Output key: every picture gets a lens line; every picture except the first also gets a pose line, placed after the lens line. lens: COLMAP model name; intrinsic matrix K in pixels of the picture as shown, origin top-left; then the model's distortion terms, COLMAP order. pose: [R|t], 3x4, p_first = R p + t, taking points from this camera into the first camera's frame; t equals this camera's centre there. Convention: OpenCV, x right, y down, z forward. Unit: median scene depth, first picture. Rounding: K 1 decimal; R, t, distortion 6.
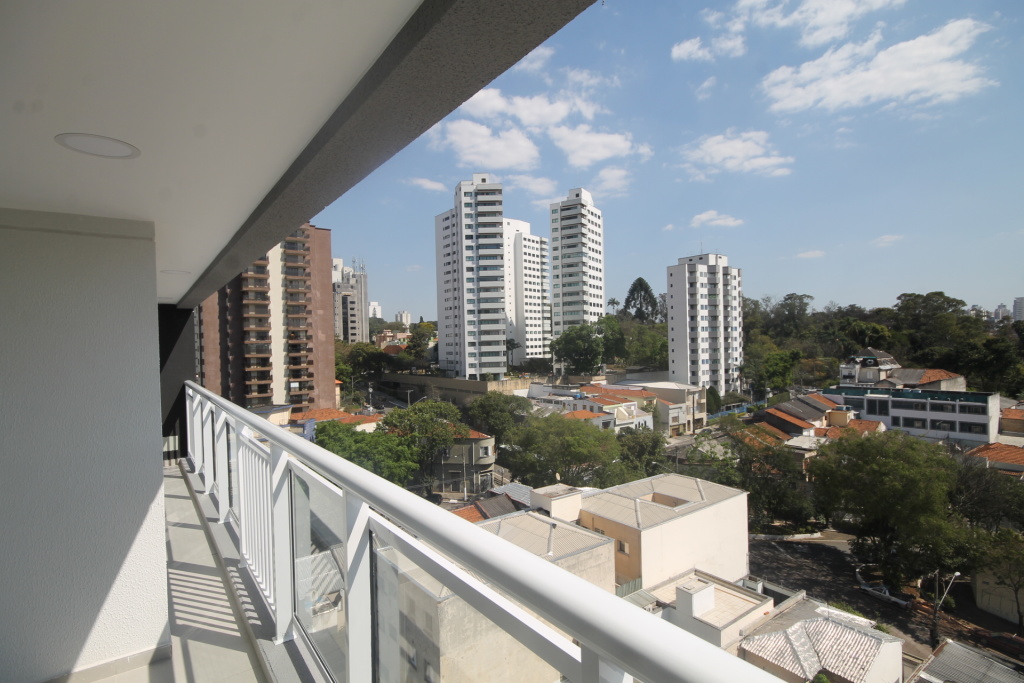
lens RADIAL K [[515.9, 0, 507.2], [0, 515.9, 347.0], [0, 0, 1]] dist [0.014637, 0.000768]
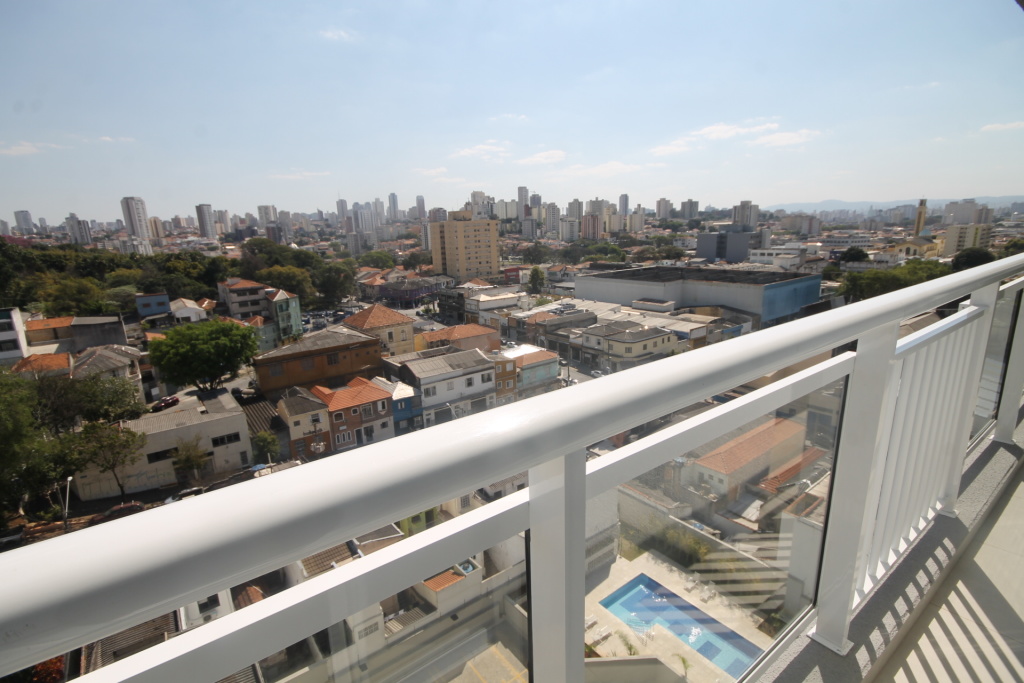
lens RADIAL K [[497.9, 0, 505.6], [0, 497.9, 343.7], [0, 0, 1]] dist [0.008483, -0.000548]
pose [[-0.023785, -0.201732, 0.979152, -0.077275], [0.045008, 0.978220, 0.202633, 0.004421], [-0.998703, 0.048889, -0.014187, 0.112691]]
